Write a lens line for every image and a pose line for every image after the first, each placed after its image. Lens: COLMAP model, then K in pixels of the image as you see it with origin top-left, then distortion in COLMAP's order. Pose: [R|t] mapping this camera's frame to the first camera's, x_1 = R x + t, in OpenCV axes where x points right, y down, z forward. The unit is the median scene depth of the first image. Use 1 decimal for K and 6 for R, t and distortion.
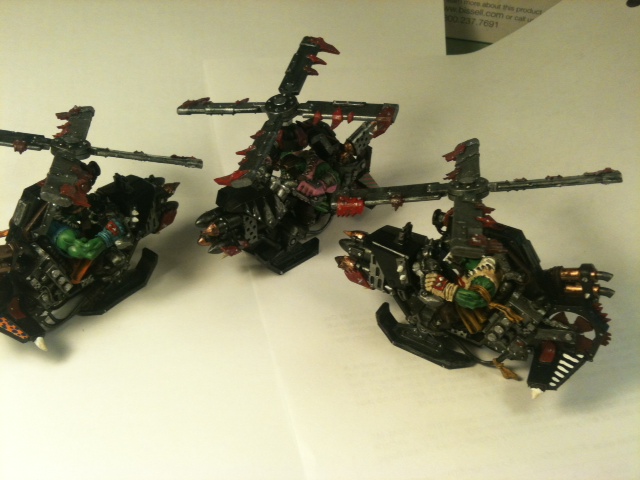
lens RADIAL K [[653.4, 0, 320.0], [0, 653.4, 240.0], [0, 0, 1]] dist [0.054004, -0.005800]
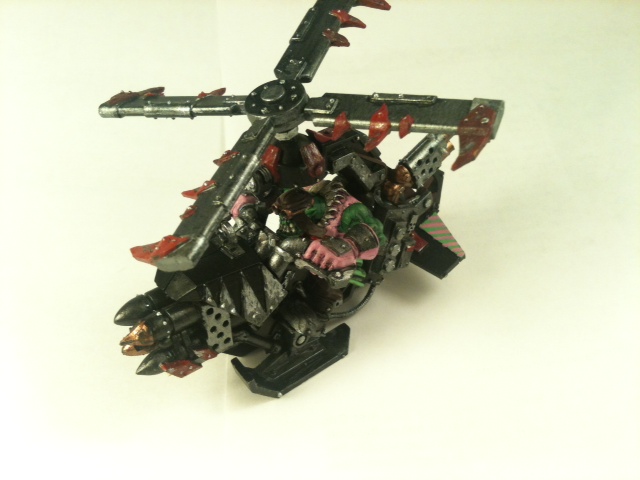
lens RADIAL K [[653.4, 0, 320.0], [0, 653.4, 240.0], [0, 0, 1]] dist [0.054004, -0.005800]
pose [[0.995387, 0.021391, -0.093523, 0.028345], [-0.020176, 0.999700, 0.013912, -0.098693], [0.093792, -0.011961, 0.995520, 0.459451]]
